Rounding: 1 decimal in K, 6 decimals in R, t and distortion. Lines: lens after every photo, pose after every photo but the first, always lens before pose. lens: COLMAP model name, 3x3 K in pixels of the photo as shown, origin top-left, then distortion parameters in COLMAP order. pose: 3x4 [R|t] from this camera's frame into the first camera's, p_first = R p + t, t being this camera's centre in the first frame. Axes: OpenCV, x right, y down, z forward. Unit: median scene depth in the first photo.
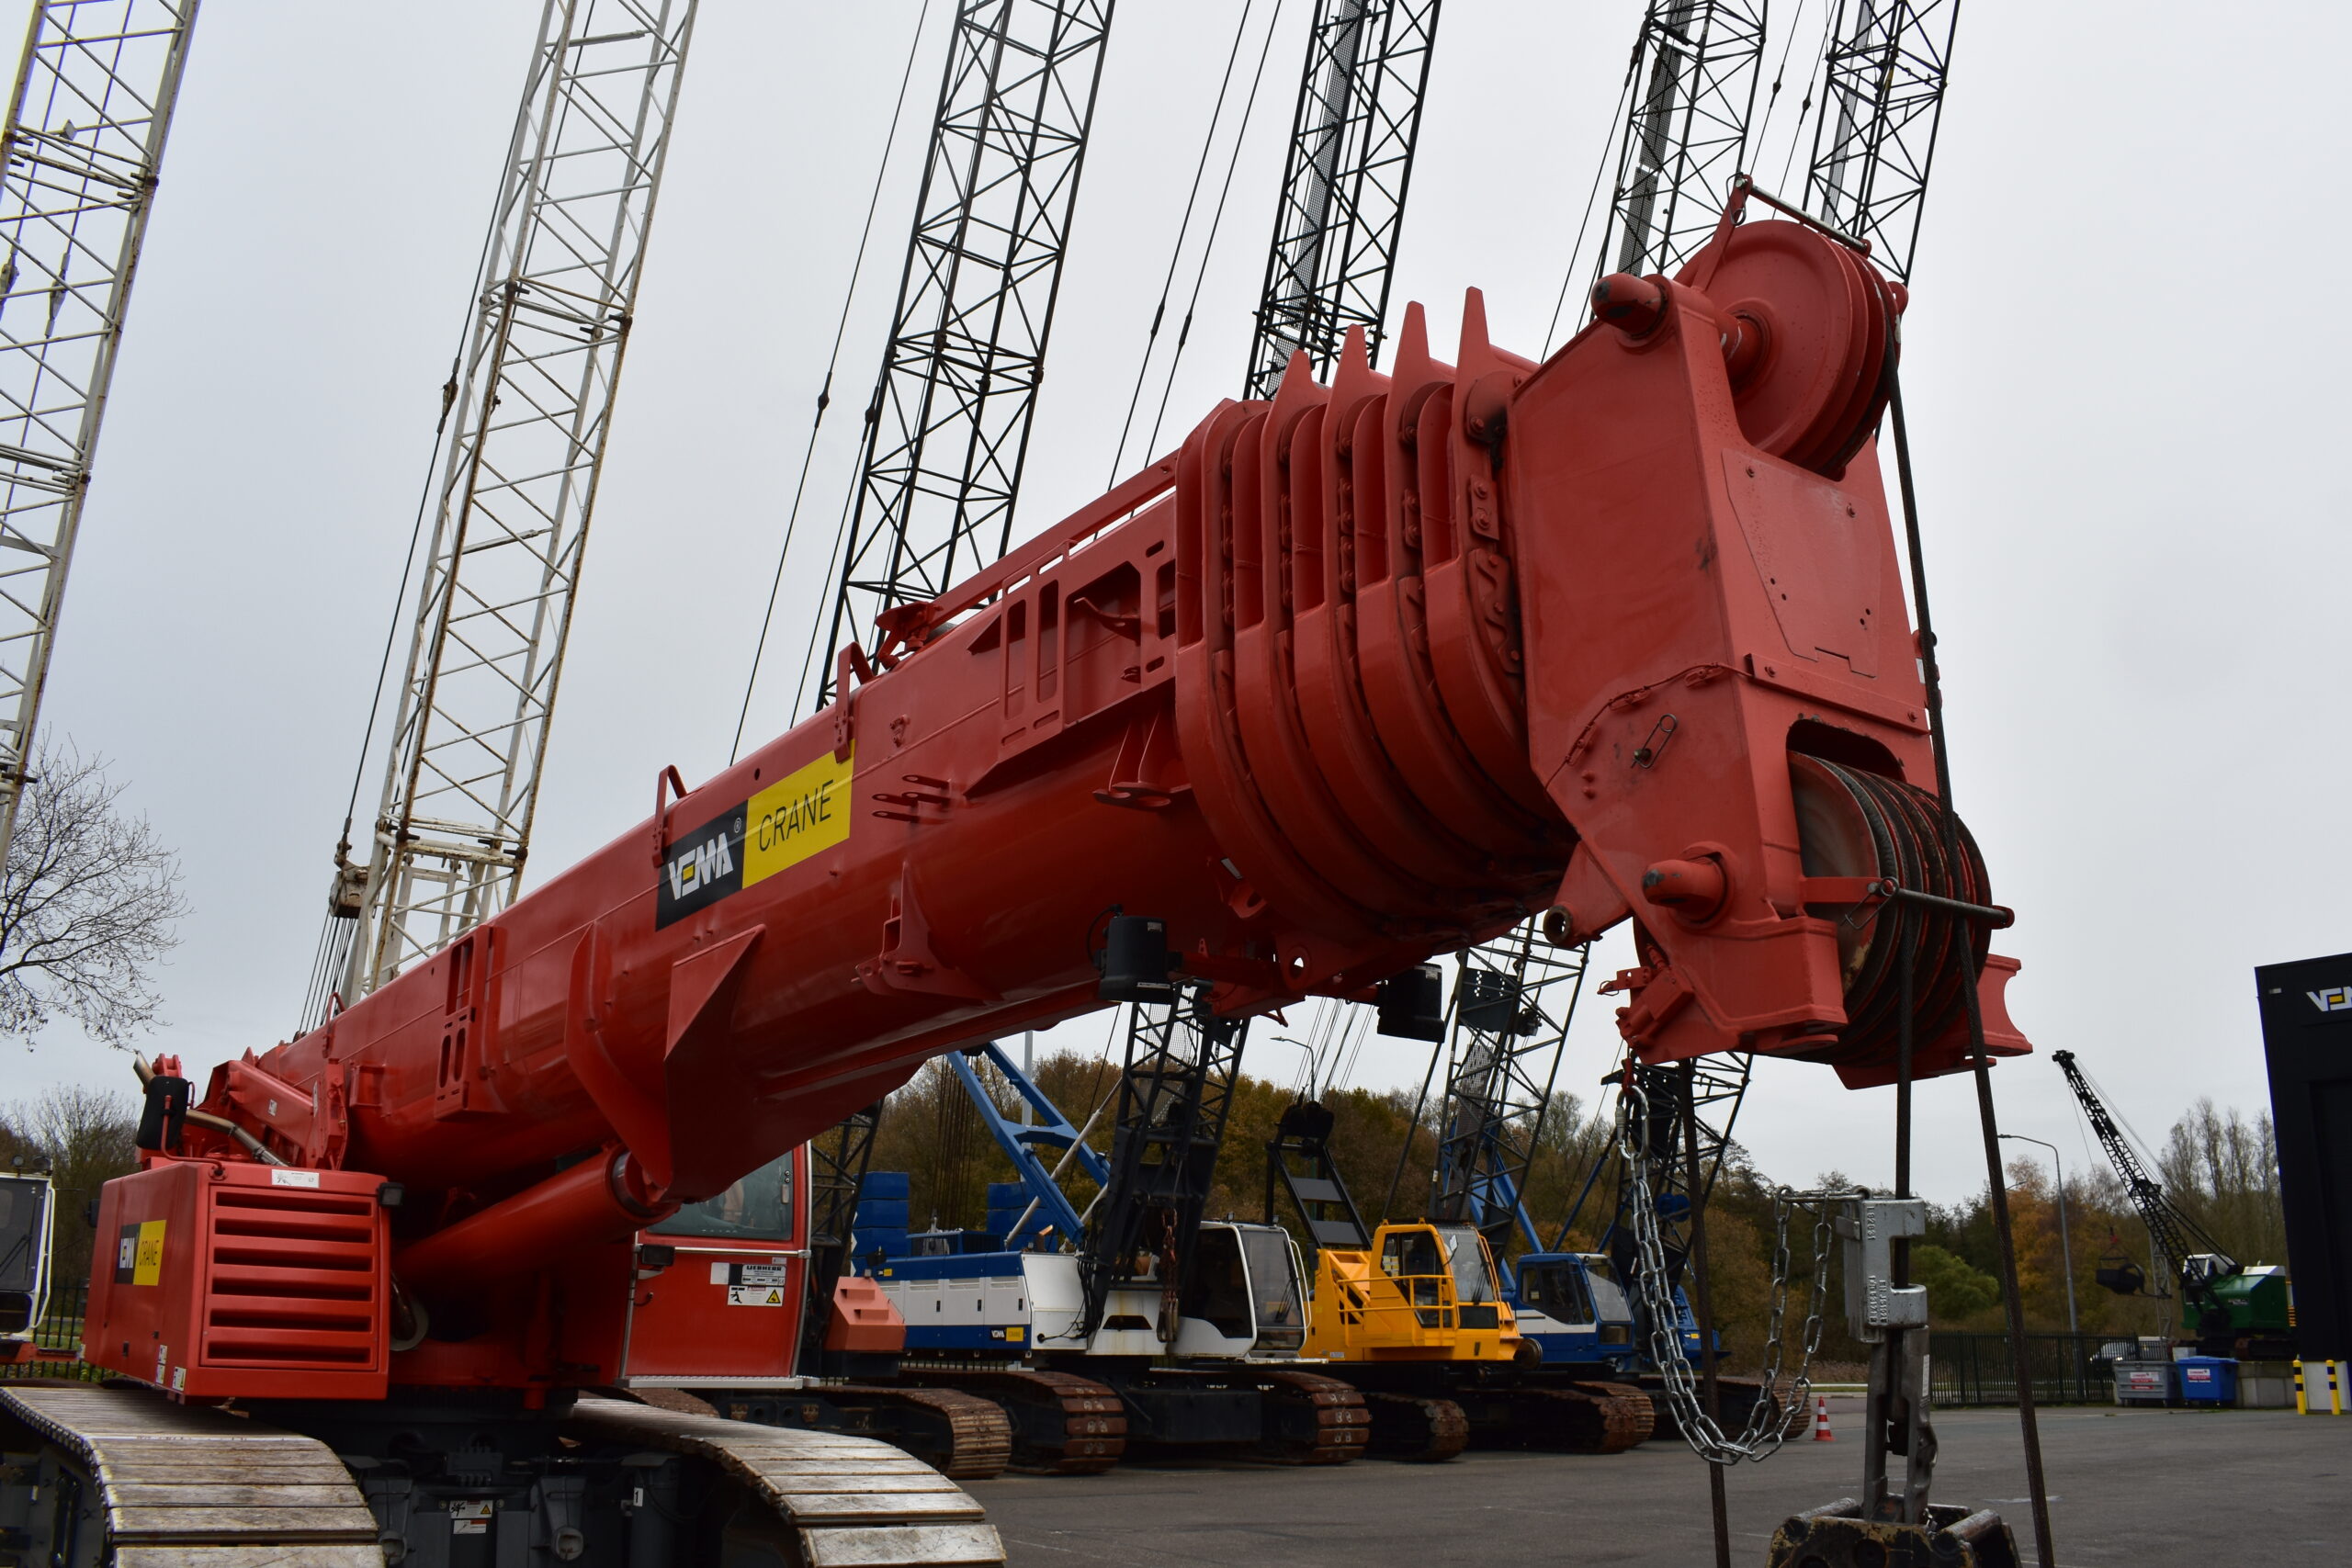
lens RADIAL K [[1978.9, 0, 1178.0], [0, 1978.9, 793.5], [0, 0, 1]] dist [-0.086082, 0.007532]
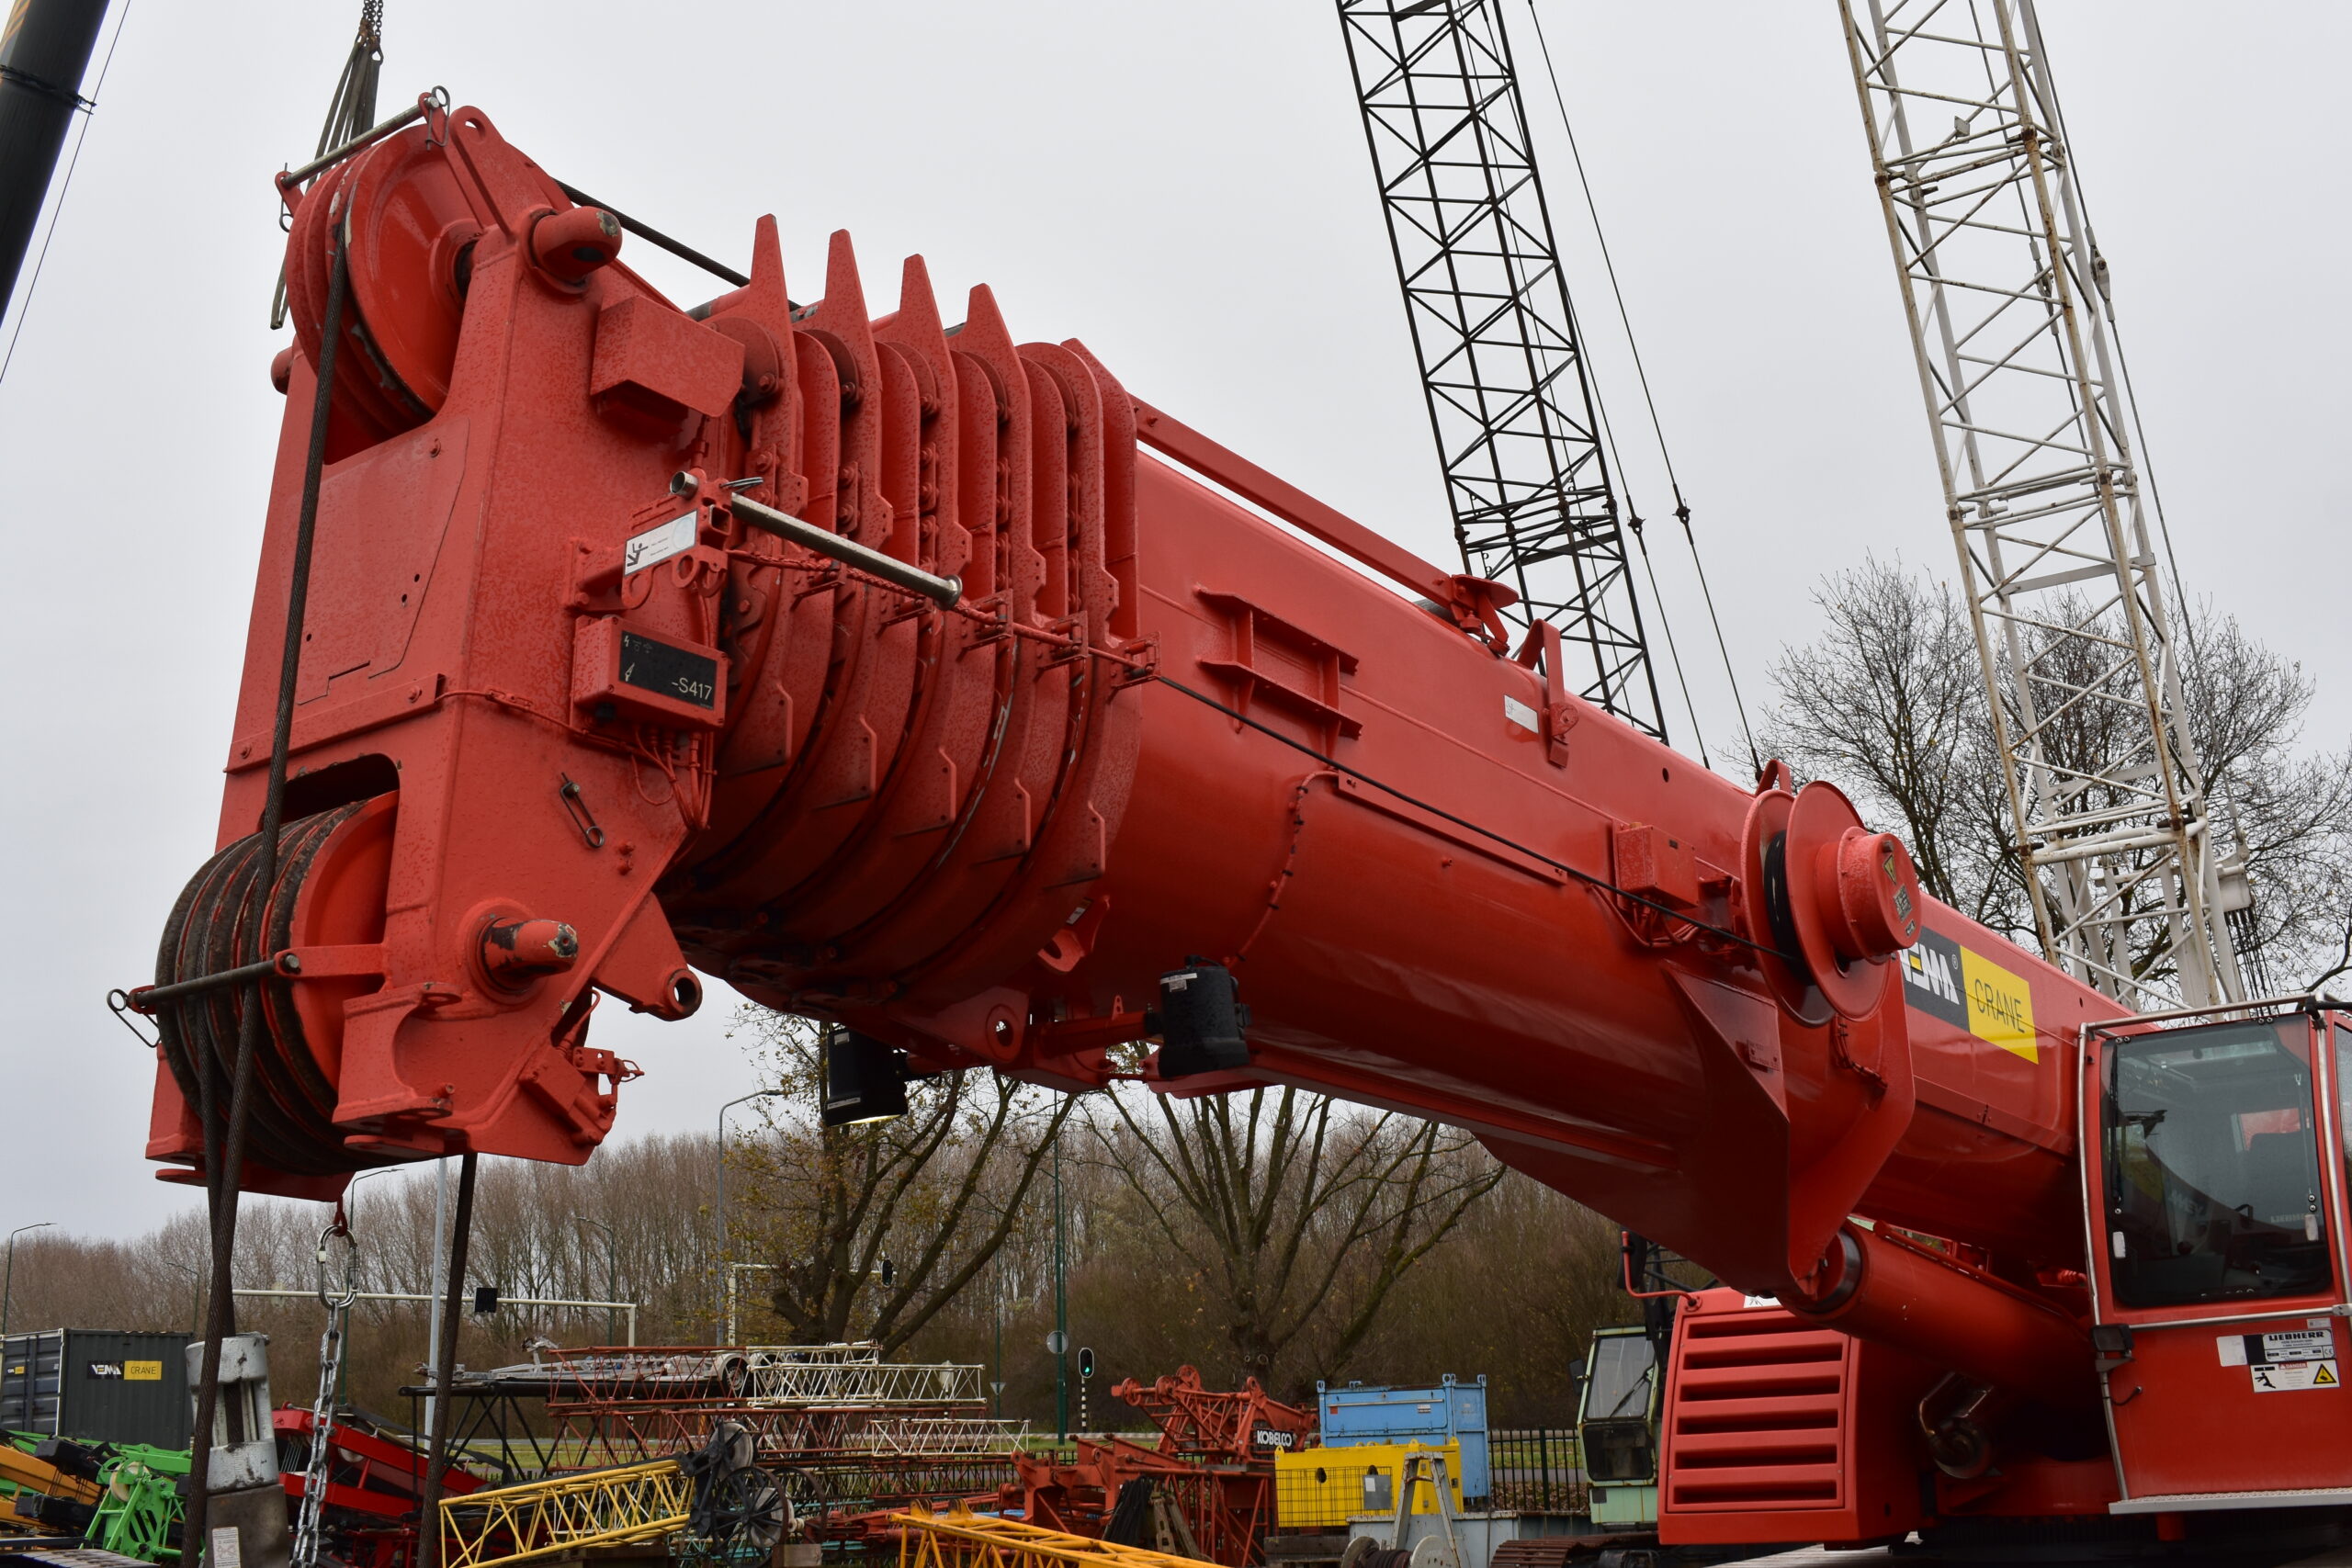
lens RADIAL K [[2447.2, 0, 1184.7], [0, 2447.2, 784.5], [0, 0, 1]] dist [-0.065759, 0.000000]
pose [[0.325088, -0.281422, -0.902840, 0.167244], [0.294993, 0.937236, -0.185925, 0.032654], [0.898497, -0.205889, 0.387701, 0.113939]]
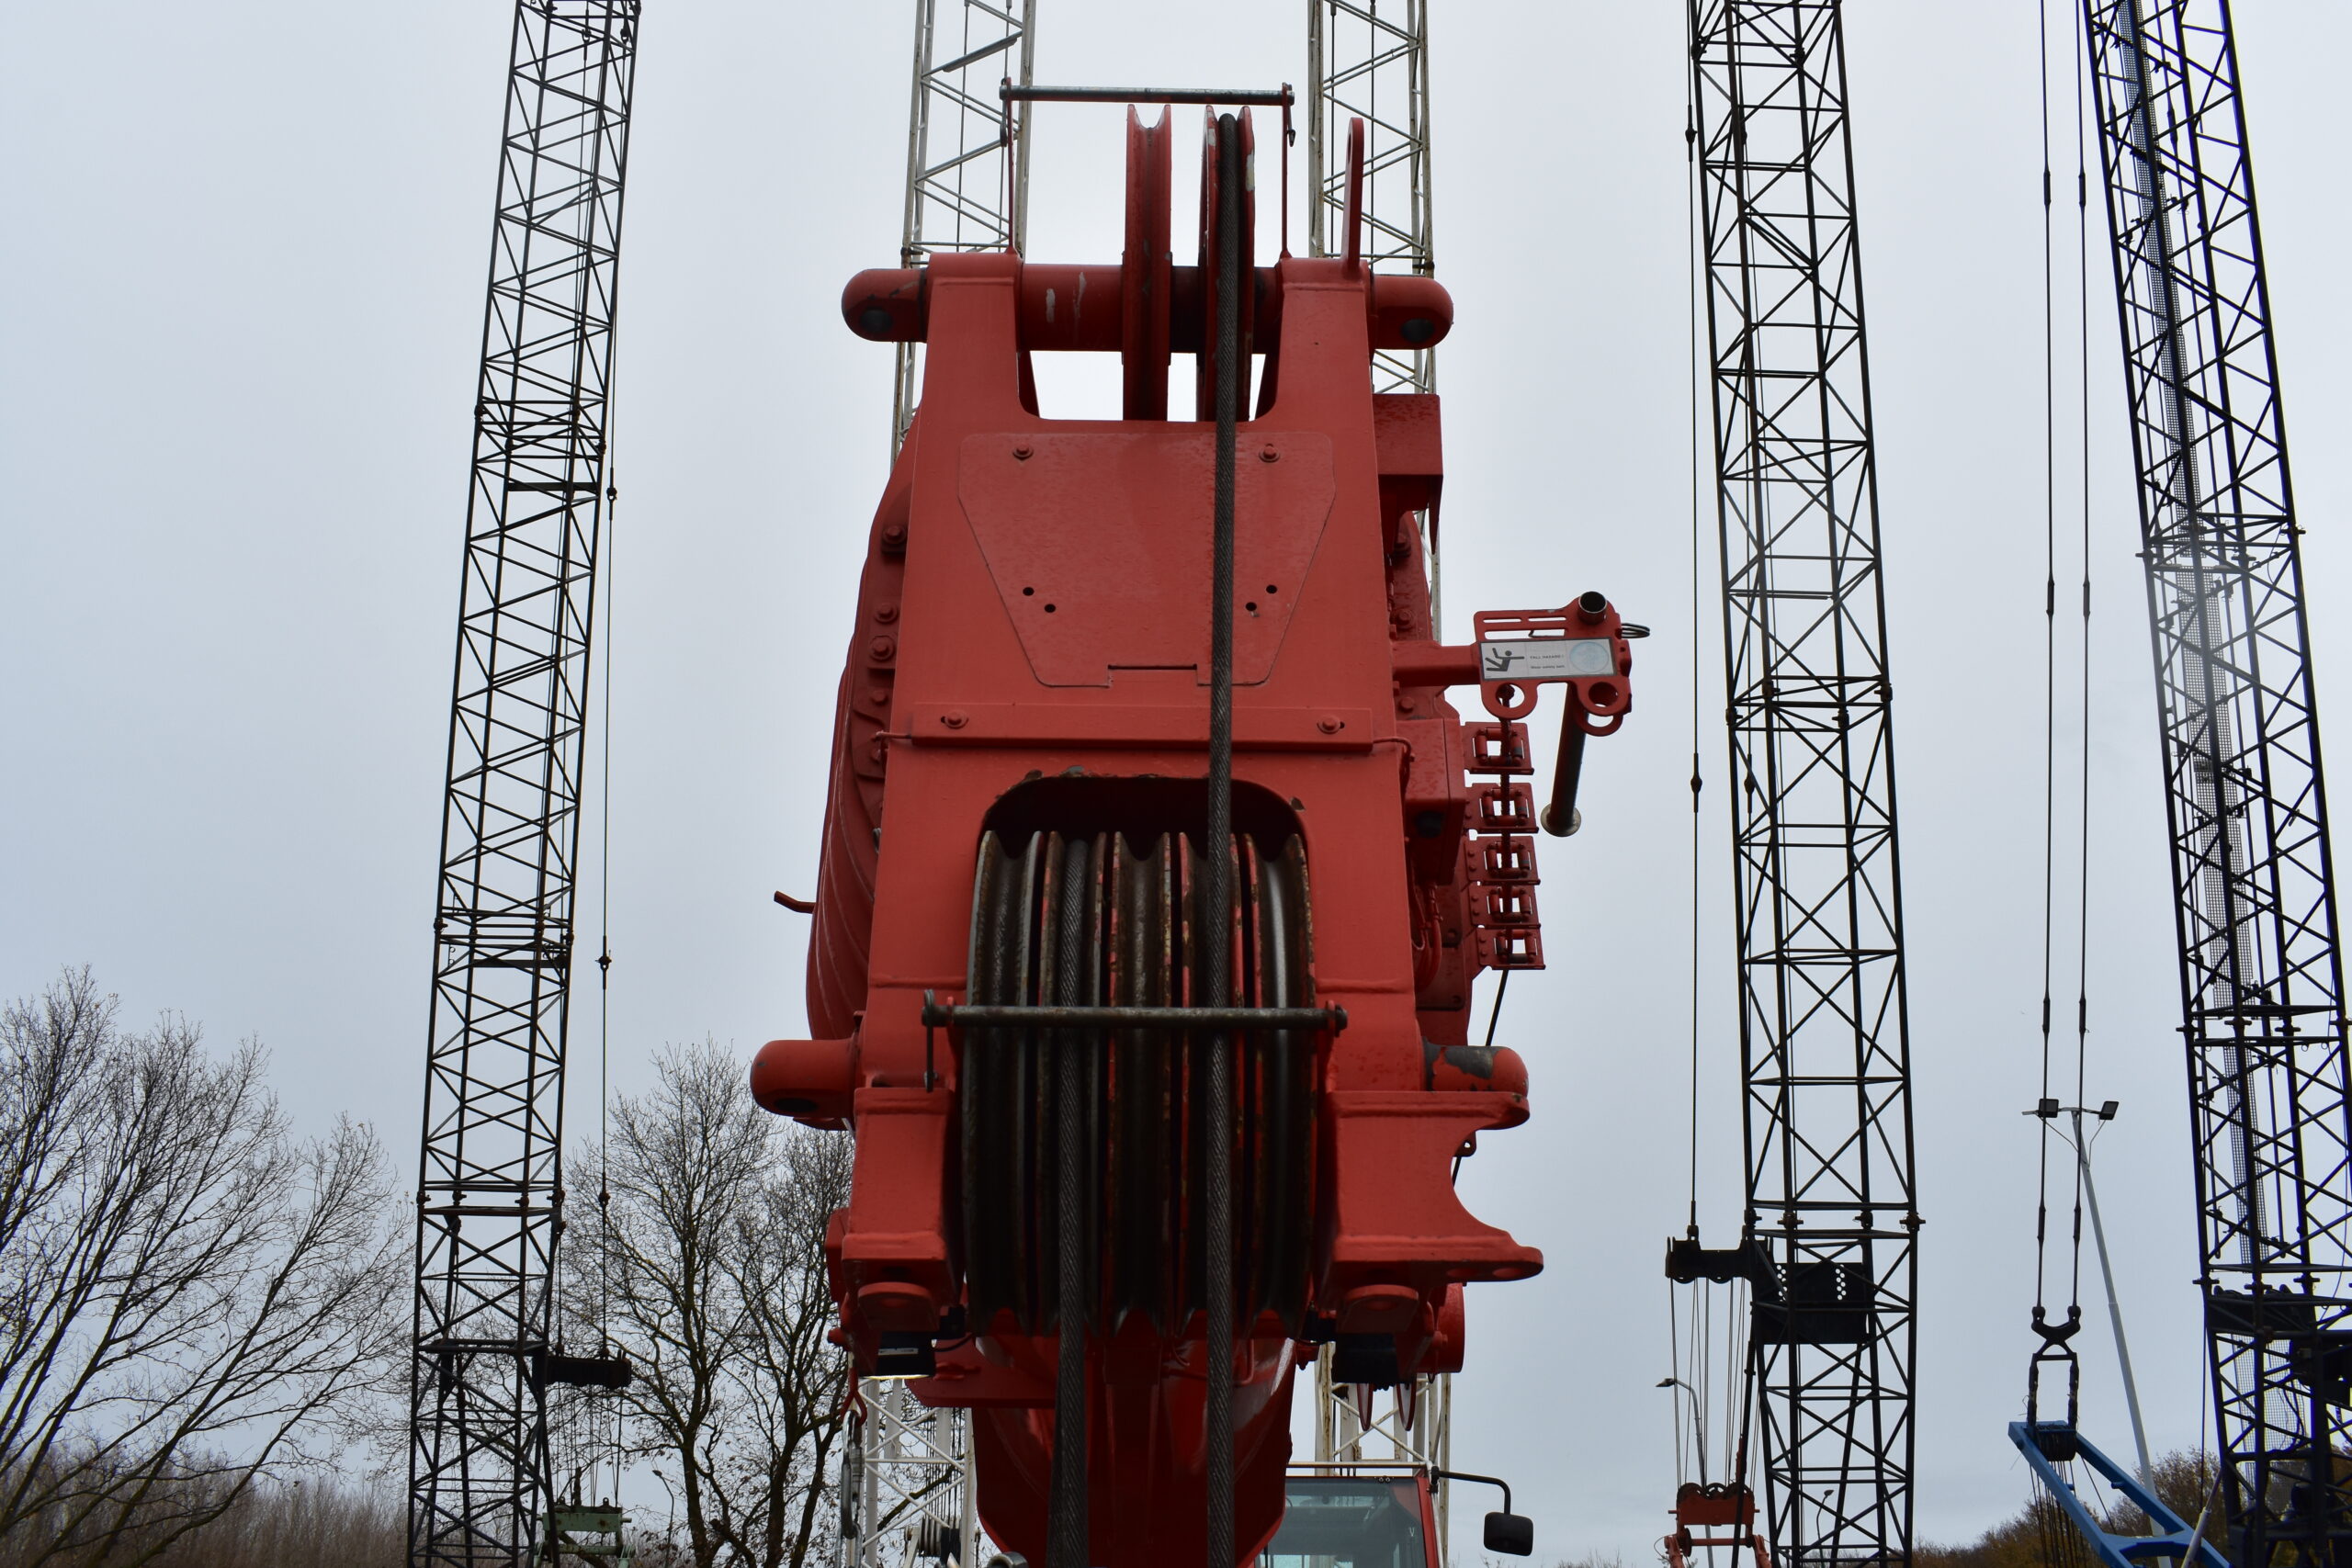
lens RADIAL K [[1978.9, 0, 1179.6], [0, 1978.9, 788.4], [0, 0, 1]] dist [-0.086082, 0.007532]
pose [[0.825798, -0.273759, -0.493065, 0.091632], [0.157534, 0.951453, -0.264424, 0.019031], [0.541517, 0.140686, 0.828834, 0.069061]]
